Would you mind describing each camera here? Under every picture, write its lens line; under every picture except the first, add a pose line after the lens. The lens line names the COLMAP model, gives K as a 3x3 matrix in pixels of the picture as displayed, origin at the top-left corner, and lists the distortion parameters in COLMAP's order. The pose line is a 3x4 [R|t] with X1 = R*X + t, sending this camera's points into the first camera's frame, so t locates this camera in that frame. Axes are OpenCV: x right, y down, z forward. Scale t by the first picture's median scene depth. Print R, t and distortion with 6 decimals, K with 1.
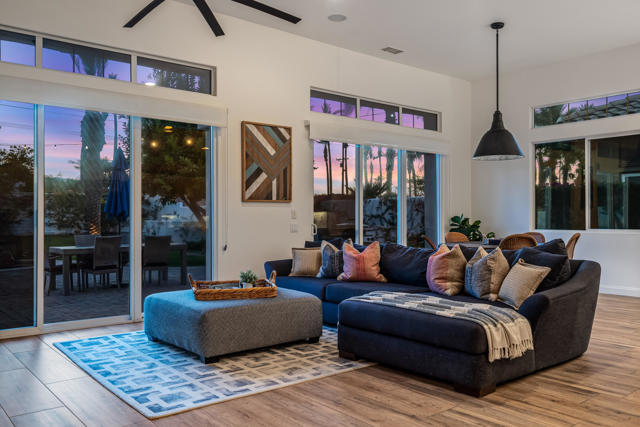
lens RADIAL K [[530.1, 0, 317.7], [0, 530.1, 212.5], [0, 0, 1]] dist [0.000758, 0.004443]
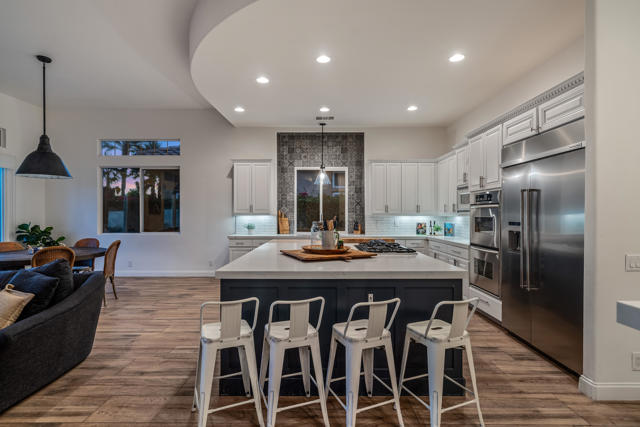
lens RADIAL K [[315.4, 0, 319.7], [0, 315.4, 213.1], [0, 0, 1]] dist [0.000207, -0.000001]
pose [[0.629670, -0.001498, 0.776862, 0.186145], [-0.005239, 0.999967, 0.006175, -0.032442], [-0.776845, -0.007958, 0.629641, 0.121160]]
